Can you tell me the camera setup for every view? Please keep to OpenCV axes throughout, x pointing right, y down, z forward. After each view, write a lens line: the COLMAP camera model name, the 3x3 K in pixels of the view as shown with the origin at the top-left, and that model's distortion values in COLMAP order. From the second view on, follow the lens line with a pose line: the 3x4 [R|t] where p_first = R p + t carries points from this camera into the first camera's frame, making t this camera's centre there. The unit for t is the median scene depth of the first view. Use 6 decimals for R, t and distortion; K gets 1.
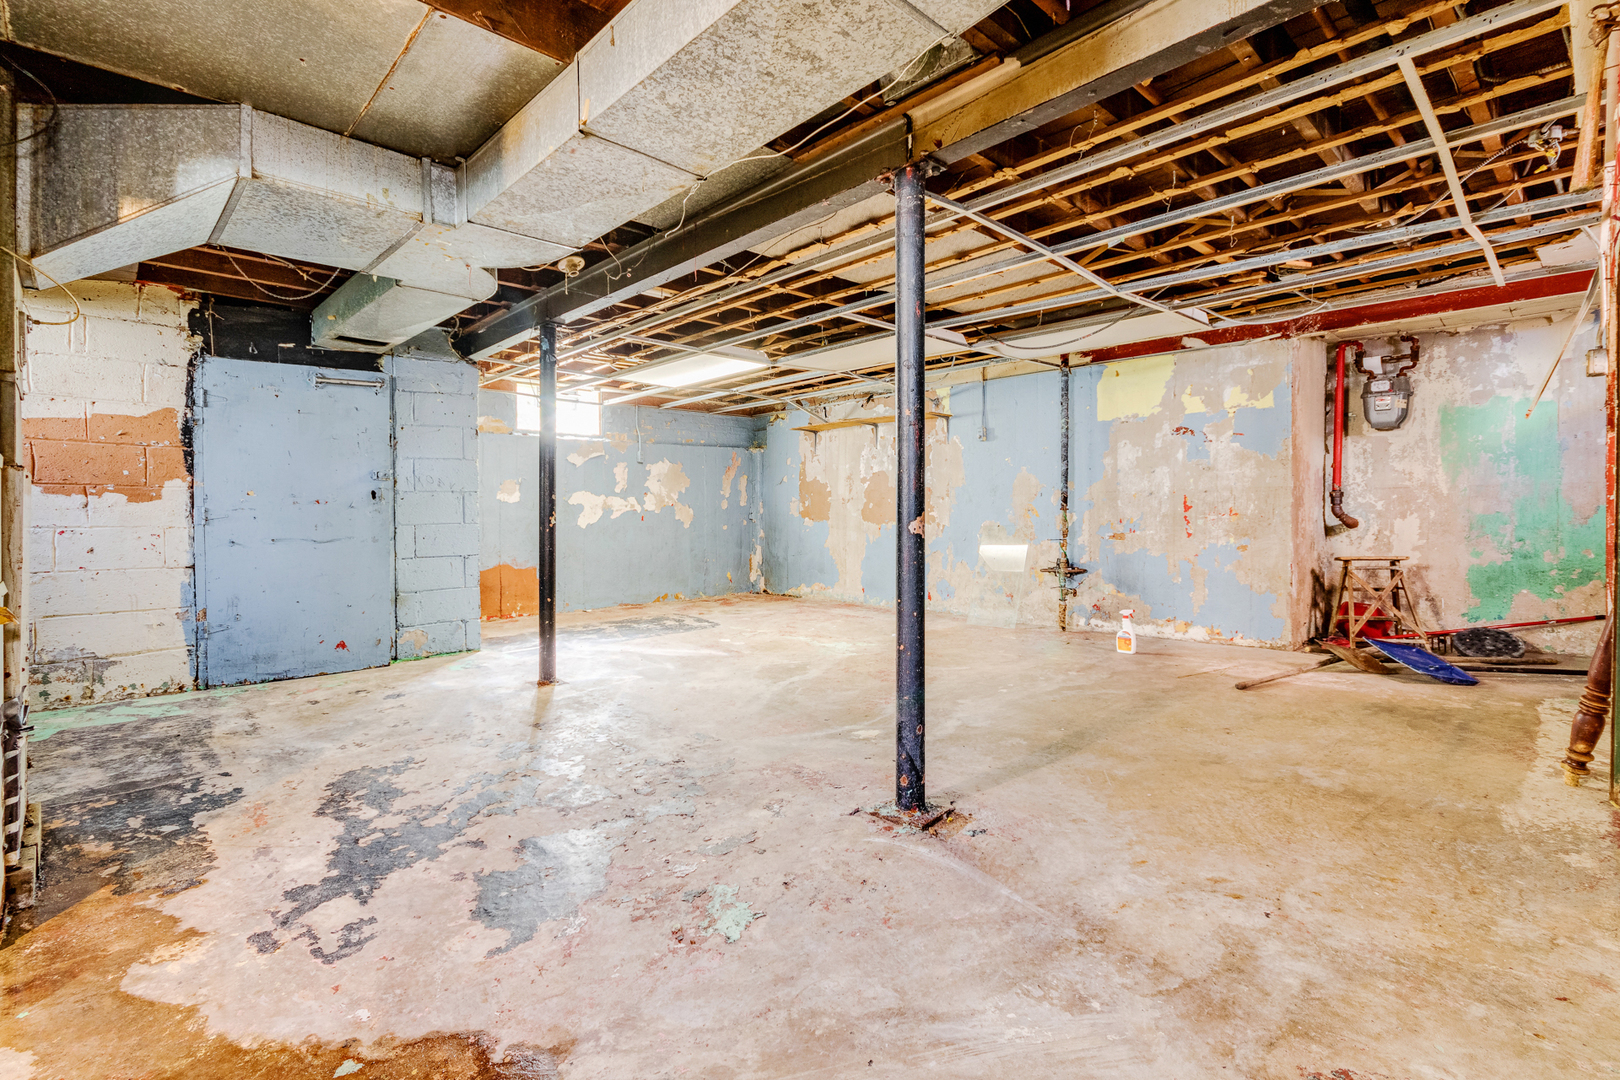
lens RADIAL K [[775.4, 0, 794.9], [0, 775.4, 527.0], [0, 0, 1]] dist [0.005710, 0.000599]
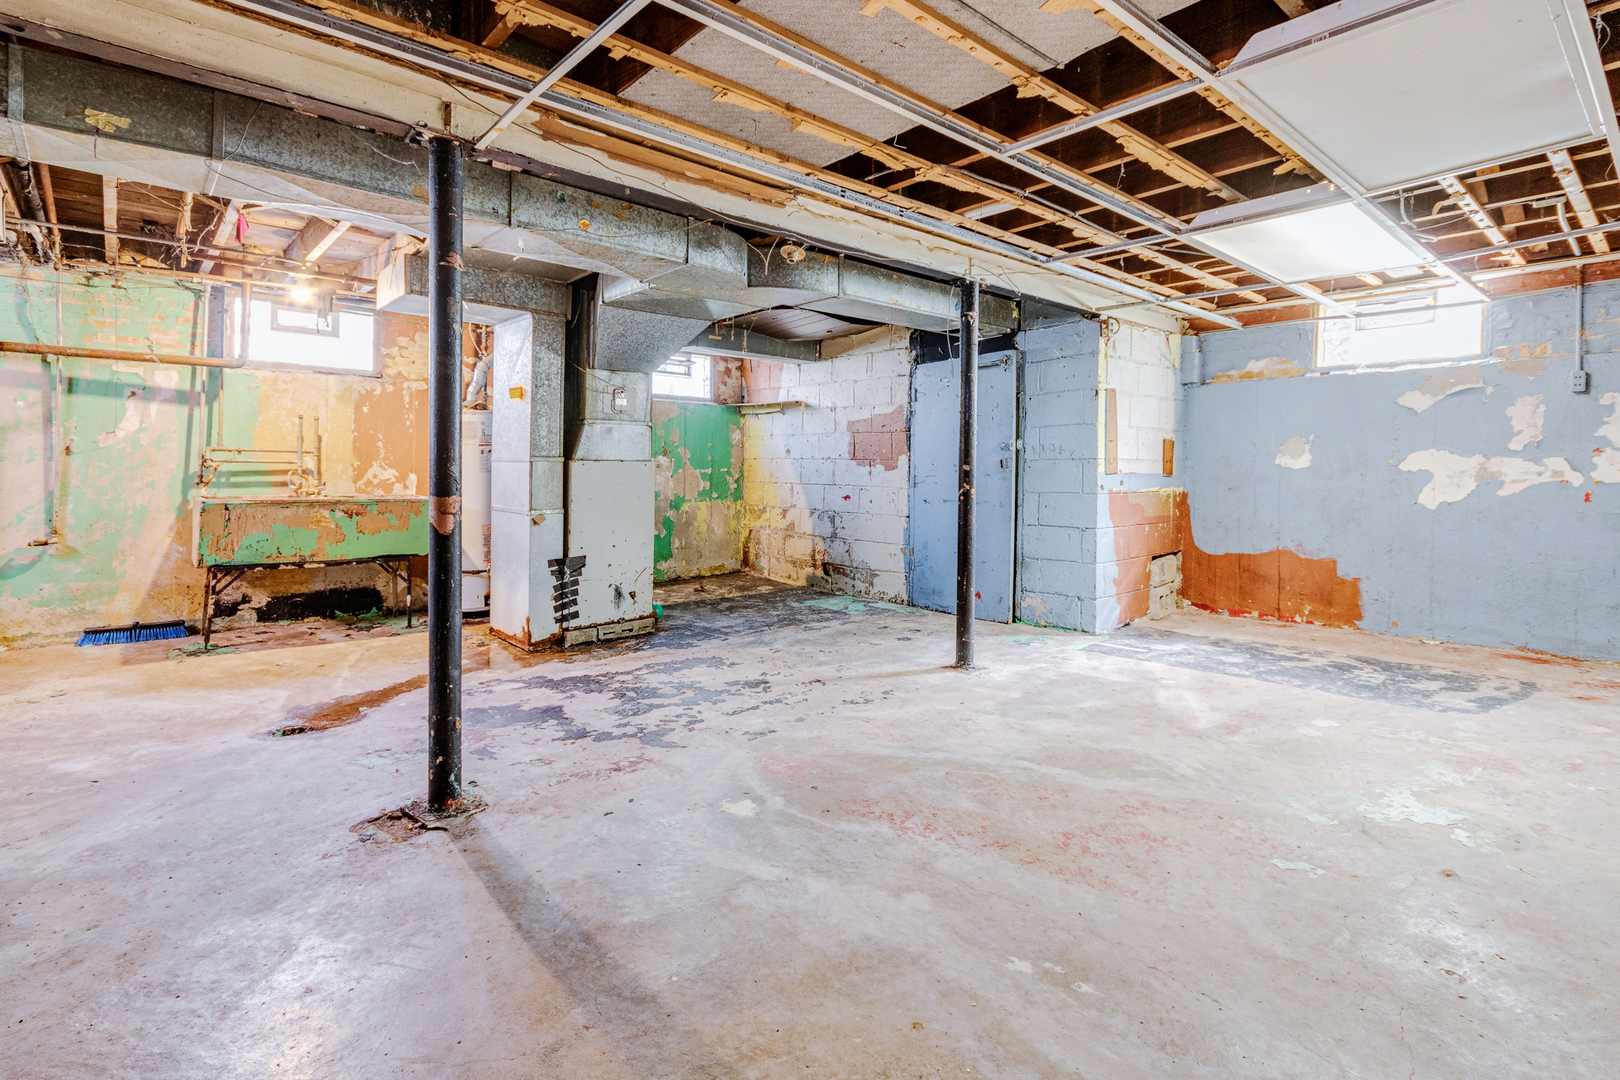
lens RADIAL K [[775.4, 0, 789.9], [0, 775.4, 475.9], [0, 0, 1]] dist [0.005710, 0.000599]
pose [[-0.049997, 0.013148, -0.998663, 0.556444], [-0.021473, 0.999668, 0.014236, -0.033340], [0.998518, 0.022156, -0.049698, 0.753782]]
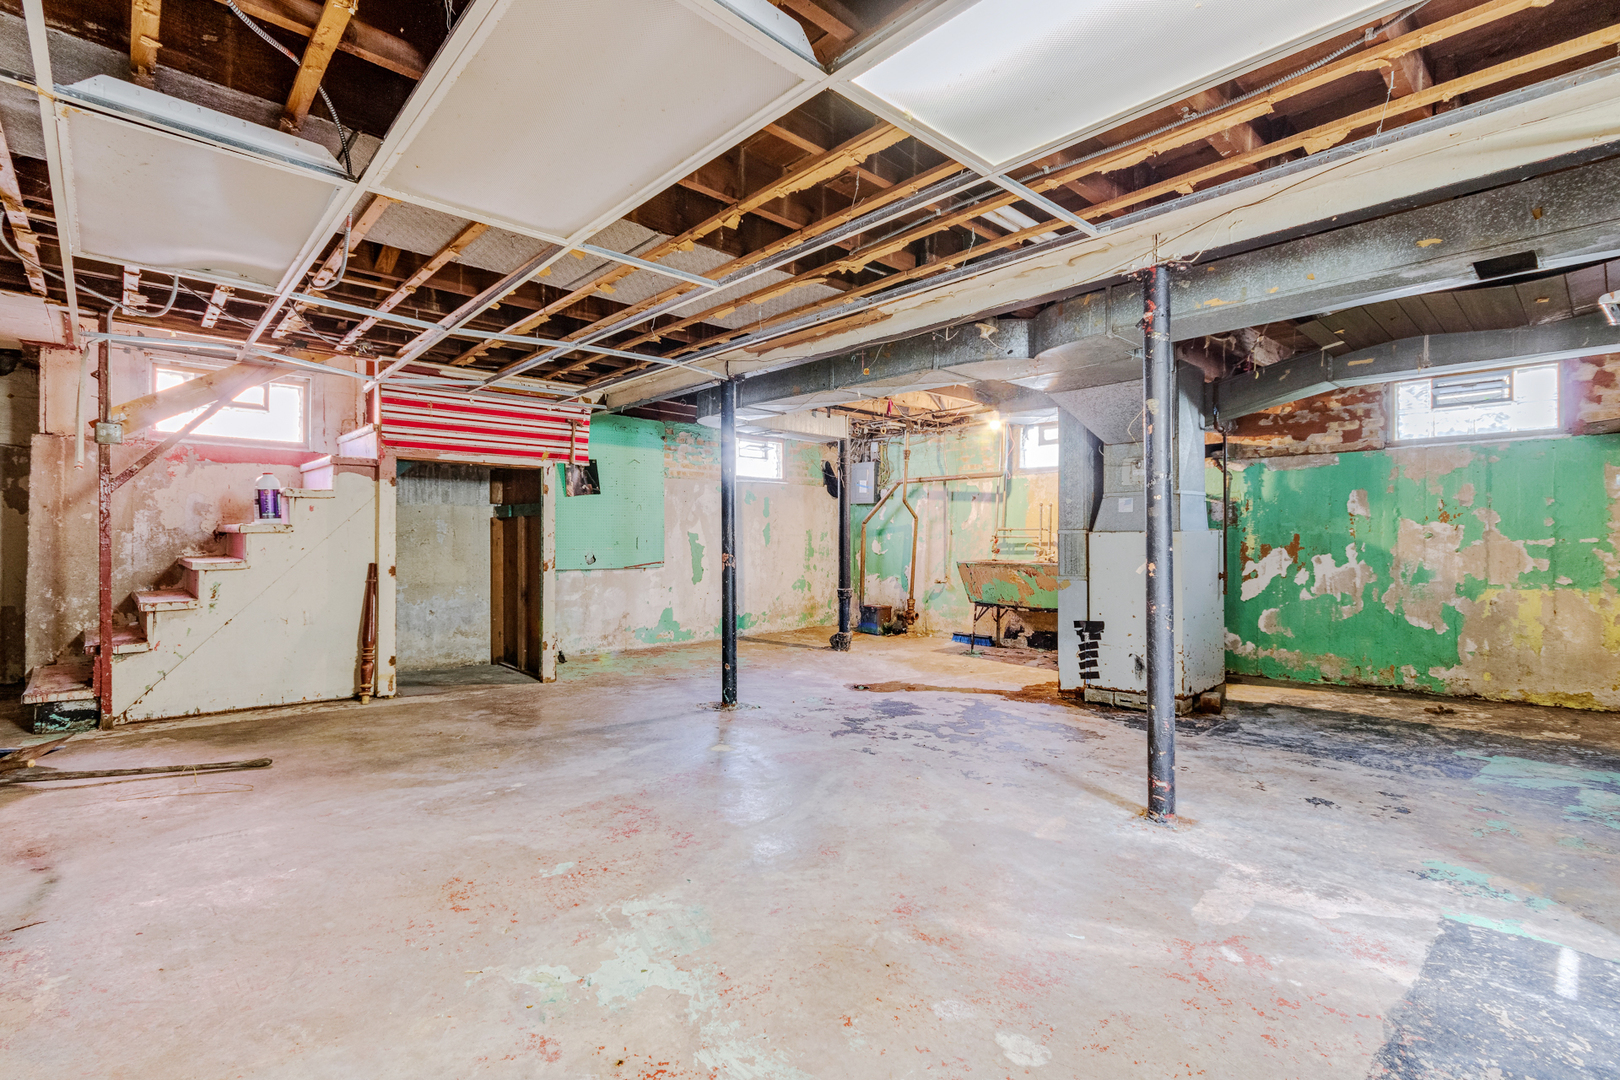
lens RADIAL K [[775.4, 0, 824.9], [0, 775.4, 540.3], [0, 0, 1]] dist [0.005710, 0.000599]
pose [[-0.999939, 0.005058, 0.009797, -0.058221], [0.005188, 0.999898, 0.013305, -0.038156], [-0.009729, 0.013355, -0.999863, 1.511323]]
